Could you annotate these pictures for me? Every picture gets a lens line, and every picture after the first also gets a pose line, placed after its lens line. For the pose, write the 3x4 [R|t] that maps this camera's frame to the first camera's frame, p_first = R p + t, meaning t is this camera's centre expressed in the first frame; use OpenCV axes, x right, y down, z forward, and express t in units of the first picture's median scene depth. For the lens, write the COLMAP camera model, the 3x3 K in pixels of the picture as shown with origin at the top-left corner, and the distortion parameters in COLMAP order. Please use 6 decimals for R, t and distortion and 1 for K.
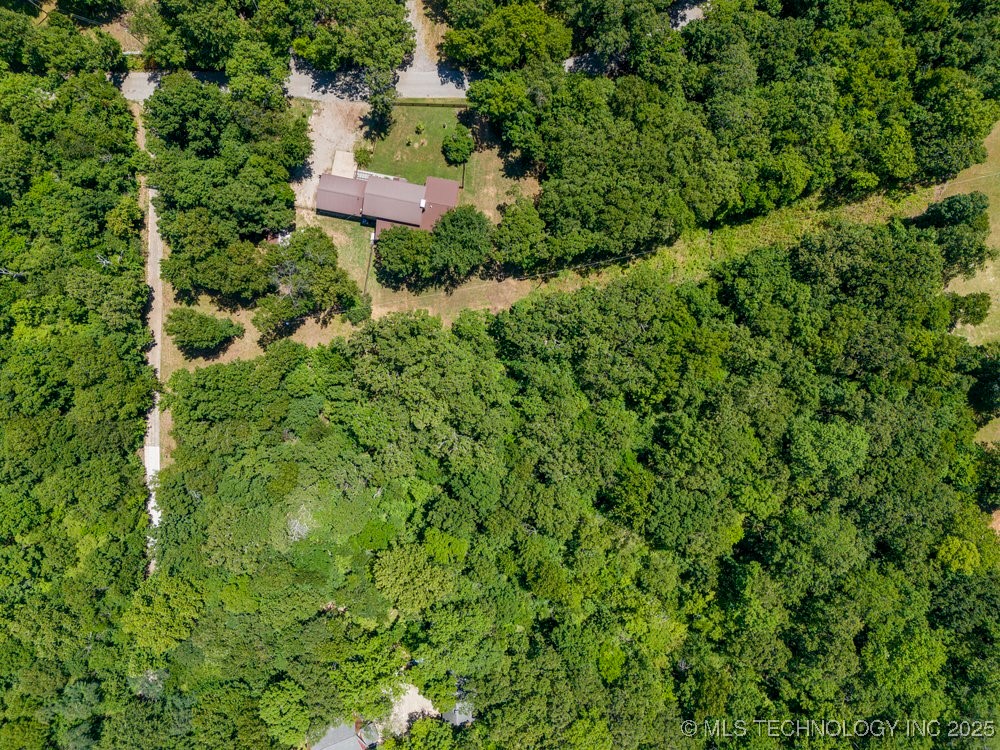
lens RADIAL K [[736.6, 0, 500.0], [0, 736.6, 375.0], [0, 0, 1]] dist [0.069985, -0.052095]
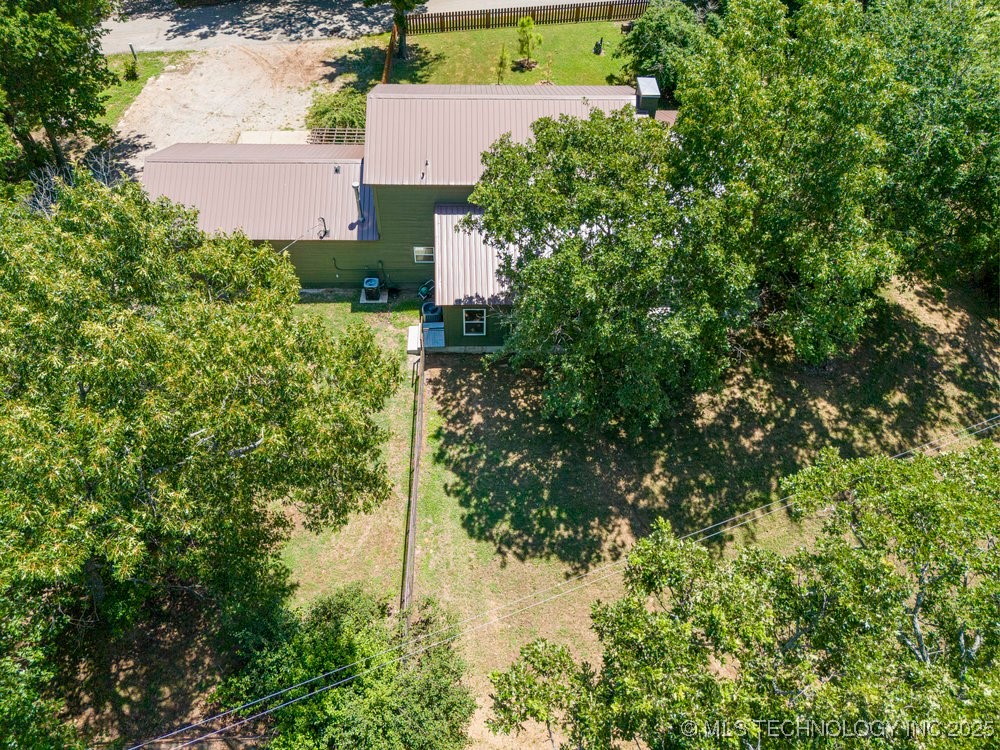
lens RADIAL K [[736.6, 0, 500.0], [0, 736.6, 375.0], [0, 0, 1]] dist [0.069985, -0.052095]
pose [[0.979441, -0.156909, 0.126784, -0.179455], [0.201716, 0.754619, -0.624388, -0.044993], [0.002299, 0.637126, 0.770756, 0.860360]]
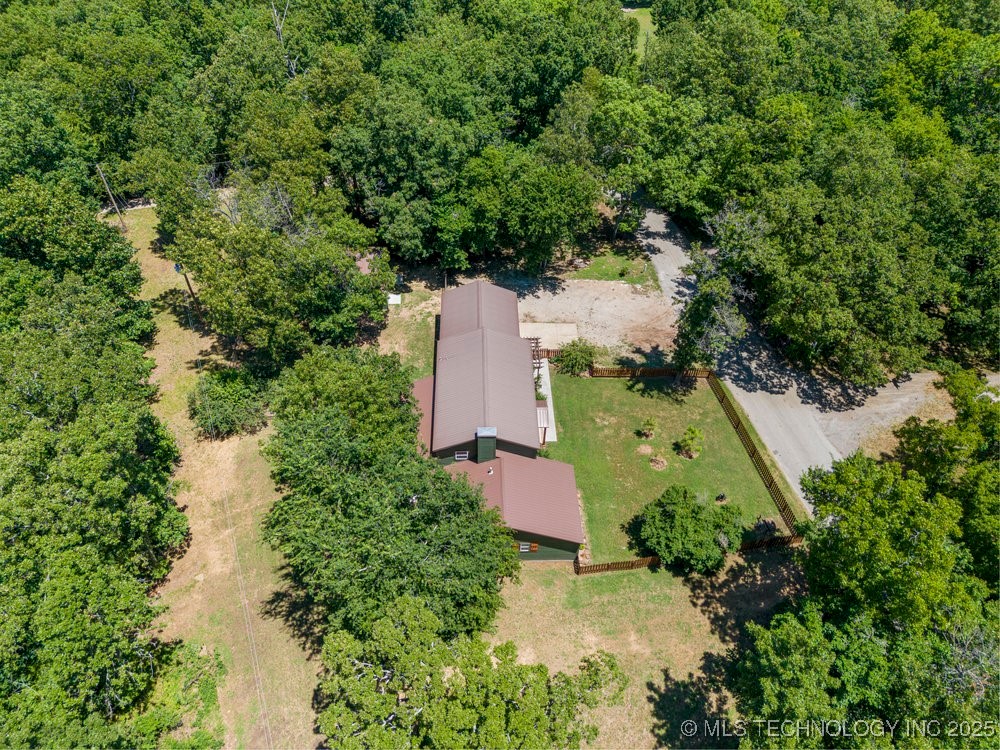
lens RADIAL K [[736.6, 0, 500.0], [0, 736.6, 375.0], [0, 0, 1]] dist [0.069985, -0.052095]
pose [[0.207988, 0.676929, -0.706051, 0.125115], [-0.978106, 0.149135, -0.145146, -0.186162], [0.007043, 0.720781, 0.693127, 0.709472]]
